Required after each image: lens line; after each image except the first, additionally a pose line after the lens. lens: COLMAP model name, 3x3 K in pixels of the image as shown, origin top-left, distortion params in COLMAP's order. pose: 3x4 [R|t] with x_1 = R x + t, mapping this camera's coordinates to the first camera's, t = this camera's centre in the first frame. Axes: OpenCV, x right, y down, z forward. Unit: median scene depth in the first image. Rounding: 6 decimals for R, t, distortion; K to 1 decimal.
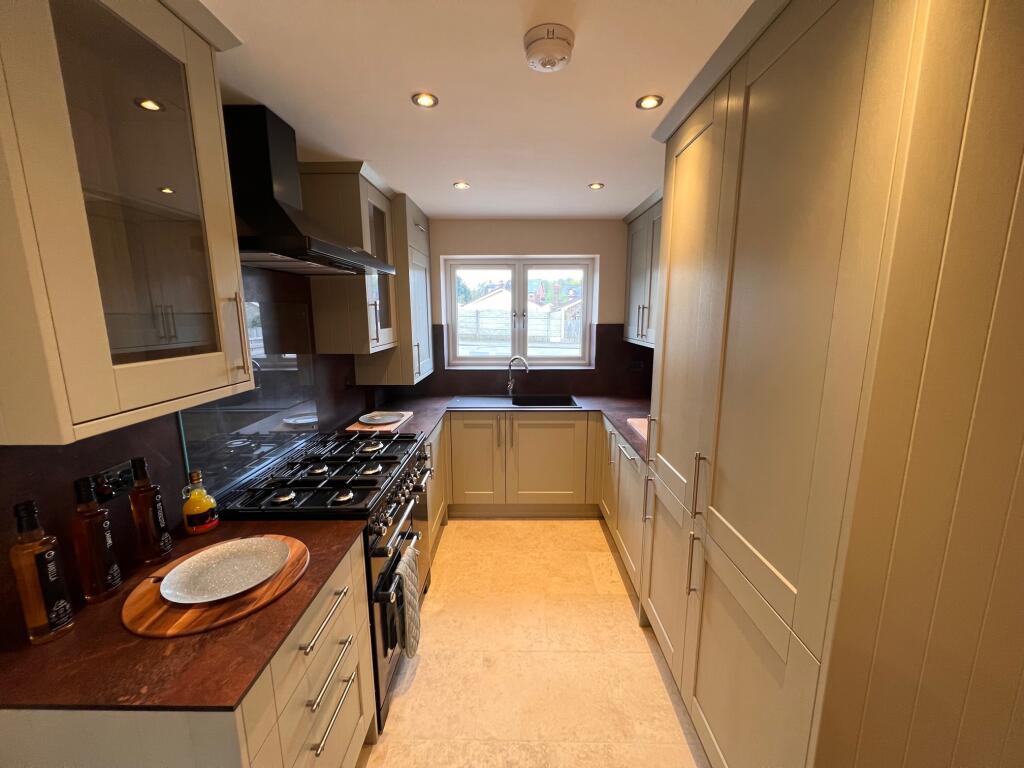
lens RADIAL K [[409.7, 0, 512.0], [0, 409.7, 384.0], [0, 0, 1]] dist [-0.002009, -0.000116]
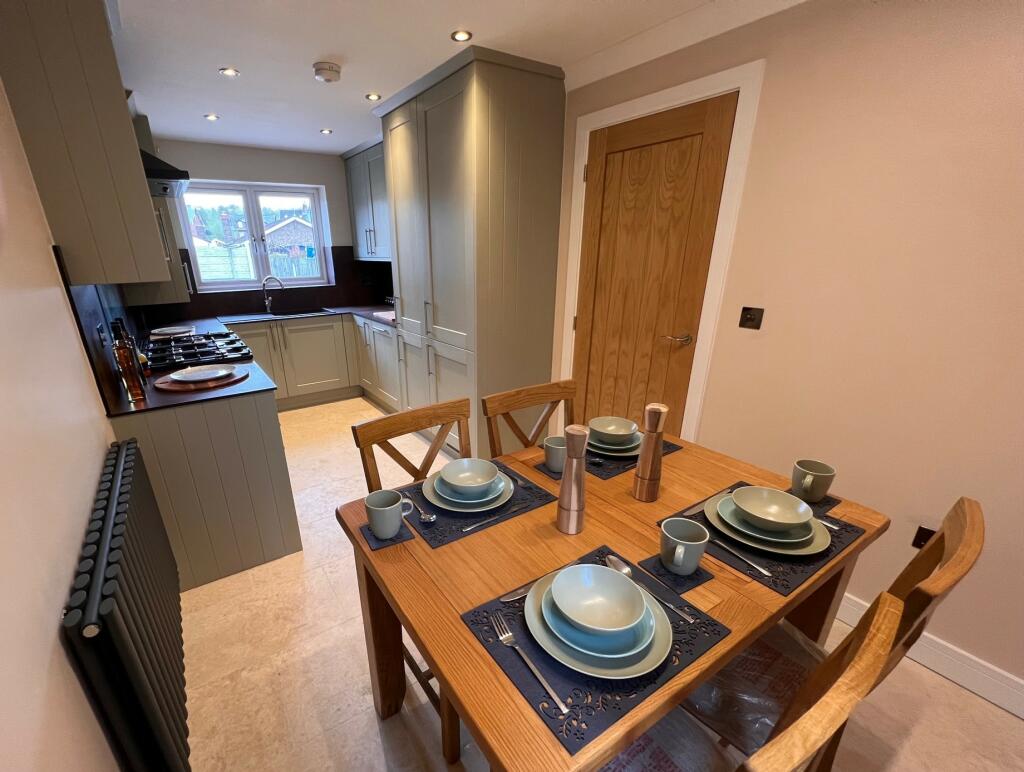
lens RADIAL K [[444.8, 0, 465.0], [0, 444.8, 421.3], [0, 0, 1]] dist [0.000317, -0.000039]
pose [[0.838139, -0.210437, 0.503229, -0.290498], [0.109033, 0.968599, 0.223447, 0.130156], [-0.534448, -0.132411, 0.834765, -0.483623]]
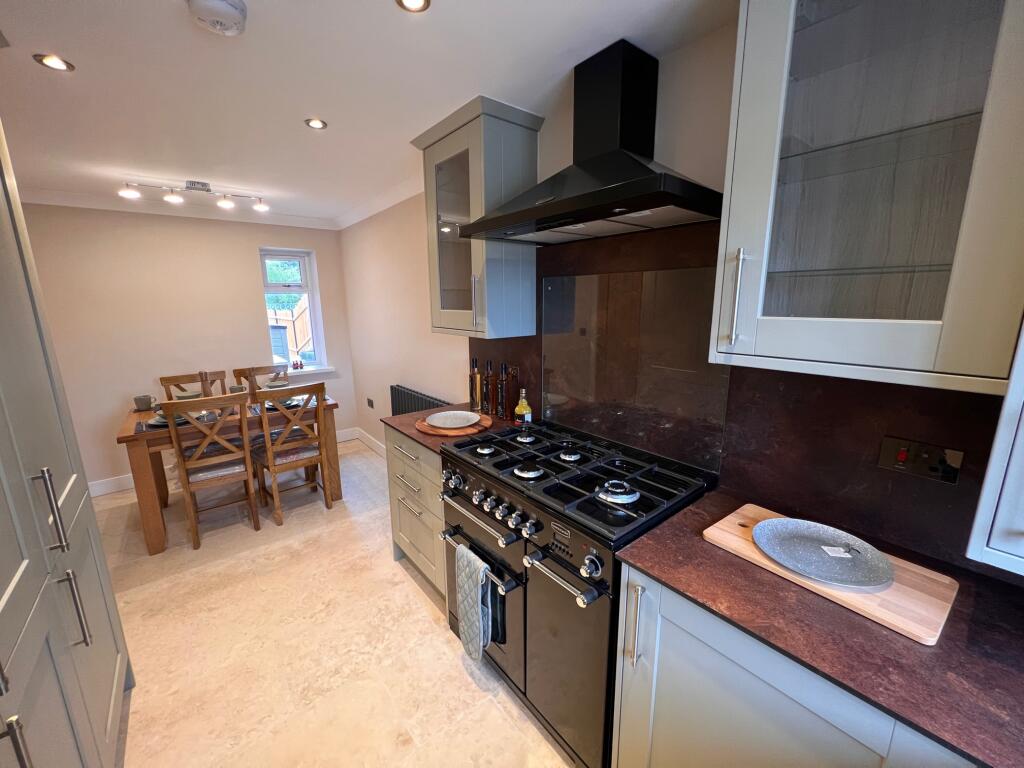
lens RADIAL K [[407.6, 0, 512.0], [0, 407.6, 384.0], [0, 0, 1]] dist [-0.000290, -0.000027]
pose [[-0.767737, 0.144253, -0.624316, 0.106299], [-0.100074, 0.935380, 0.339190, -0.146248], [0.632902, 0.322887, -0.703690, 0.907401]]
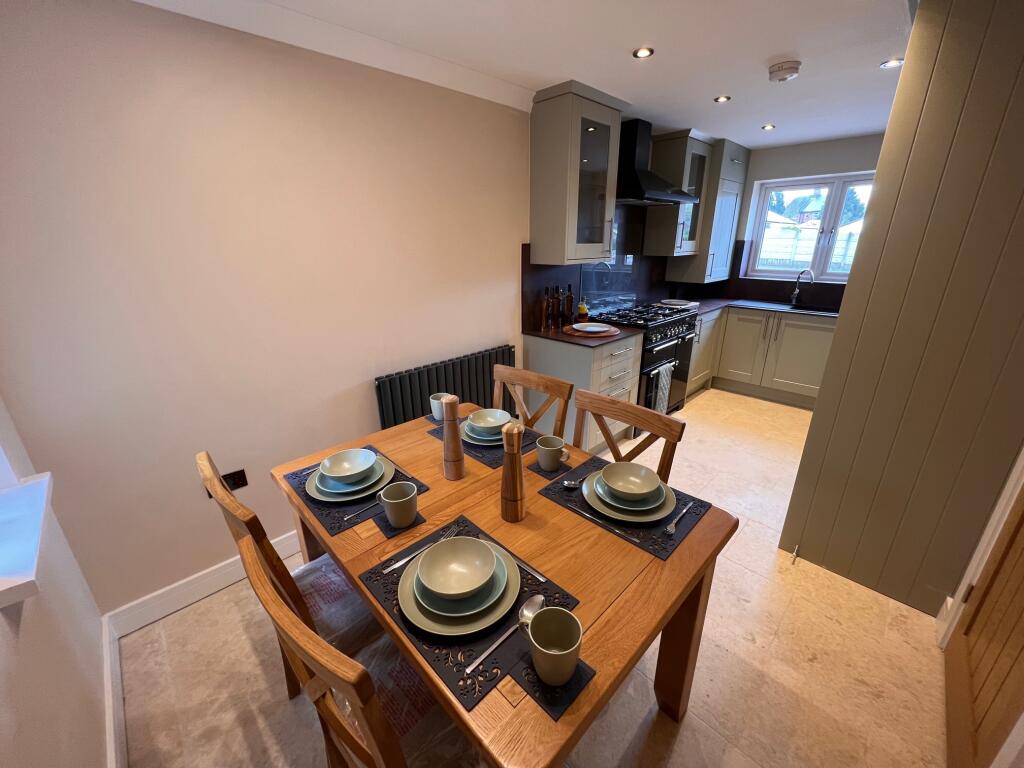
lens RADIAL K [[407.8, 0, 512.0], [0, 407.8, 384.0], [0, 0, 1]] dist [-0.002301, -0.000030]
pose [[0.715538, 0.232646, -0.658696, 0.292681], [-0.116259, 0.969425, 0.216102, 0.111558], [0.688831, -0.078050, 0.720708, -0.496474]]
